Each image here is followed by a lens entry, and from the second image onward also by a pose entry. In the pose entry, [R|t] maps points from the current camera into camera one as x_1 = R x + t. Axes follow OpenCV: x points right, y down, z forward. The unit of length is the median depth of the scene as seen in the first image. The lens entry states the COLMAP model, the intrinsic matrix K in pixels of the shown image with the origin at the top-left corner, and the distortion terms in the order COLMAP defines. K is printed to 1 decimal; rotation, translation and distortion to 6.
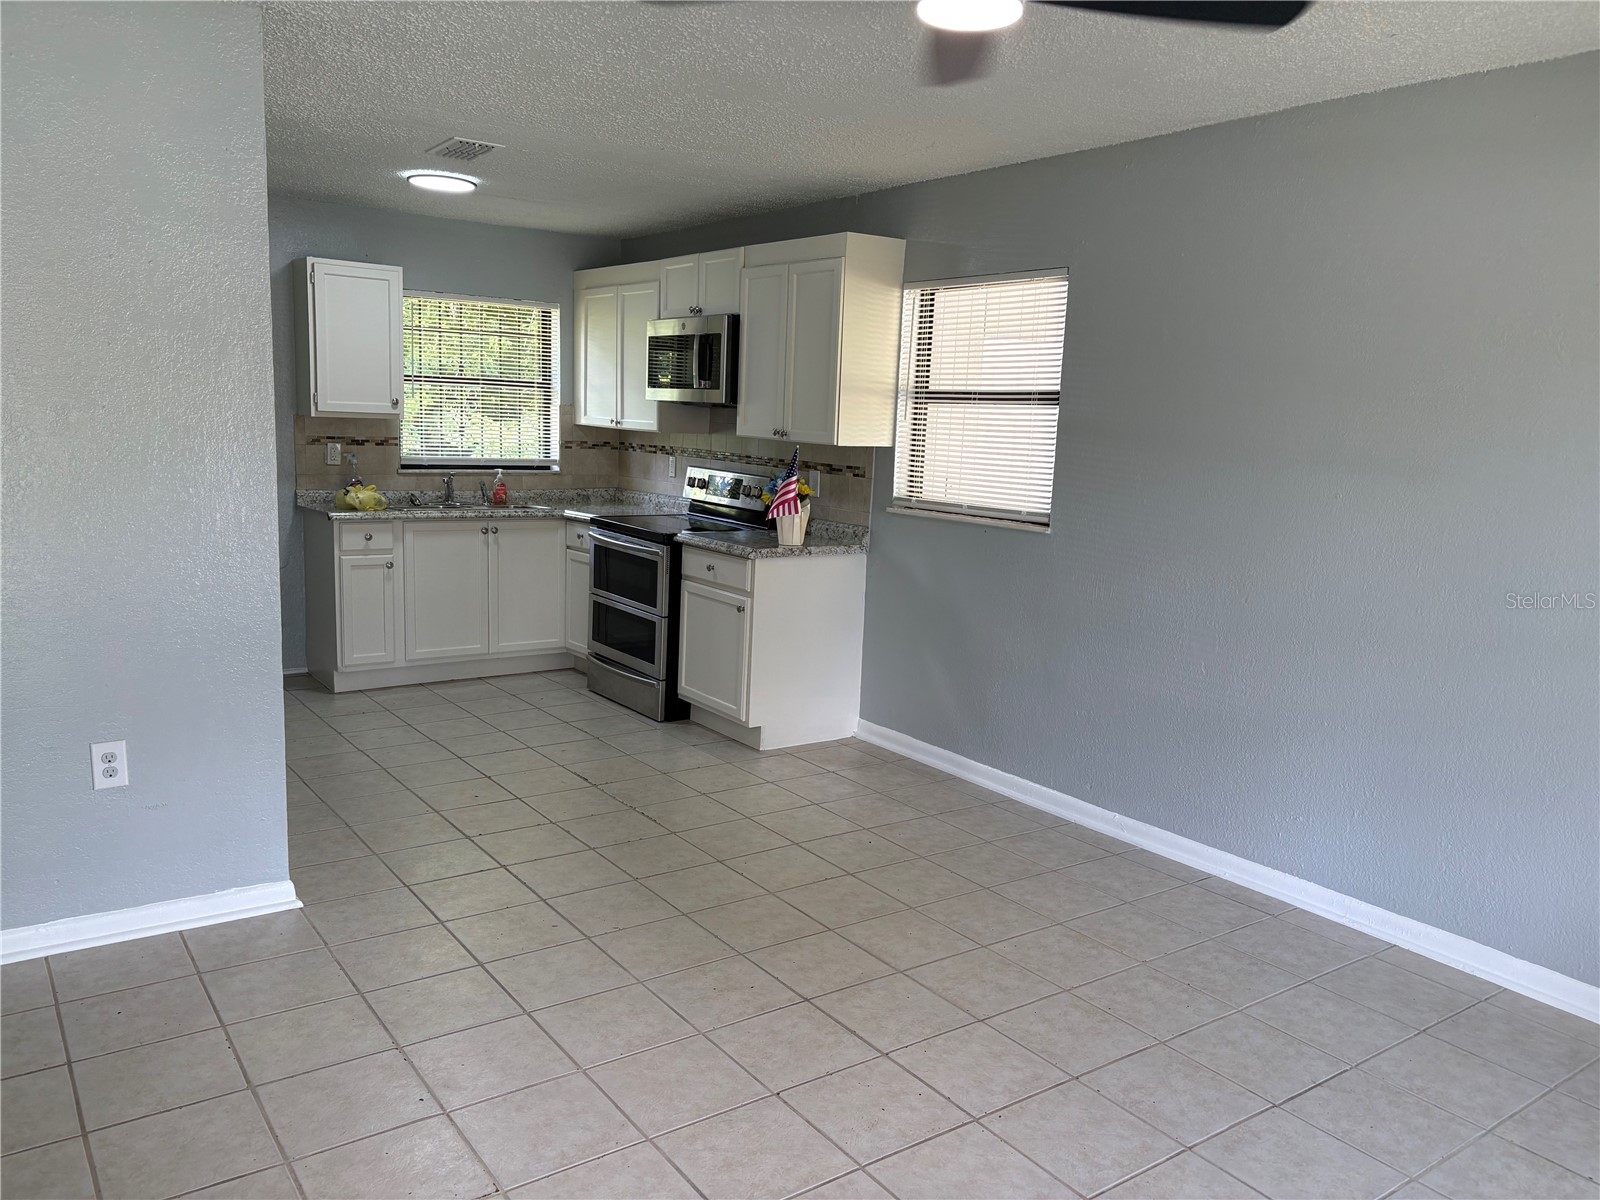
lens RADIAL K [[1207.7, 0, 800.0], [0, 1207.7, 600.0], [0, 0, 1]] dist [0.186403, -0.294278]
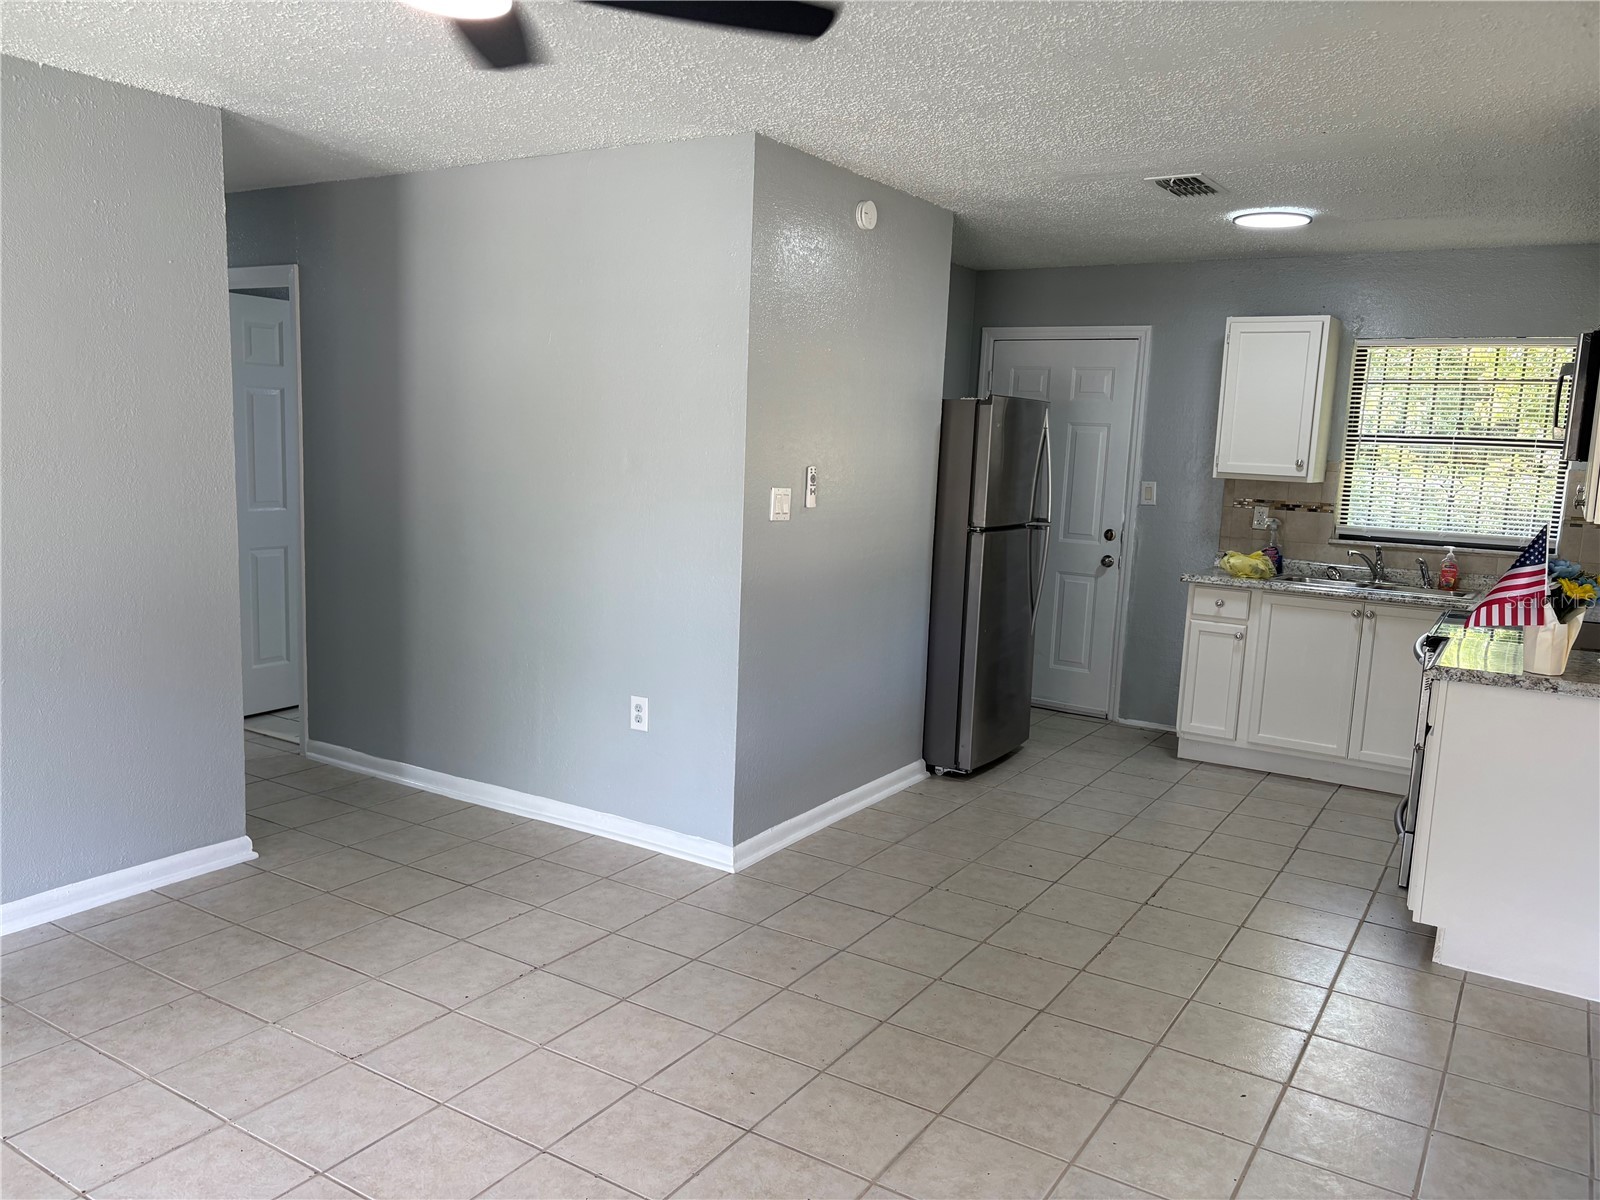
lens RADIAL K [[1213.0, 0, 798.4], [0, 1213.0, 638.1], [0, 0, 1]] dist [0.005799, 0.004408]
pose [[0.384750, 0.136304, -0.912901, 0.370348], [-0.166820, 0.983018, 0.076465, -0.040918], [0.907821, 0.122871, 0.400955, 0.323542]]
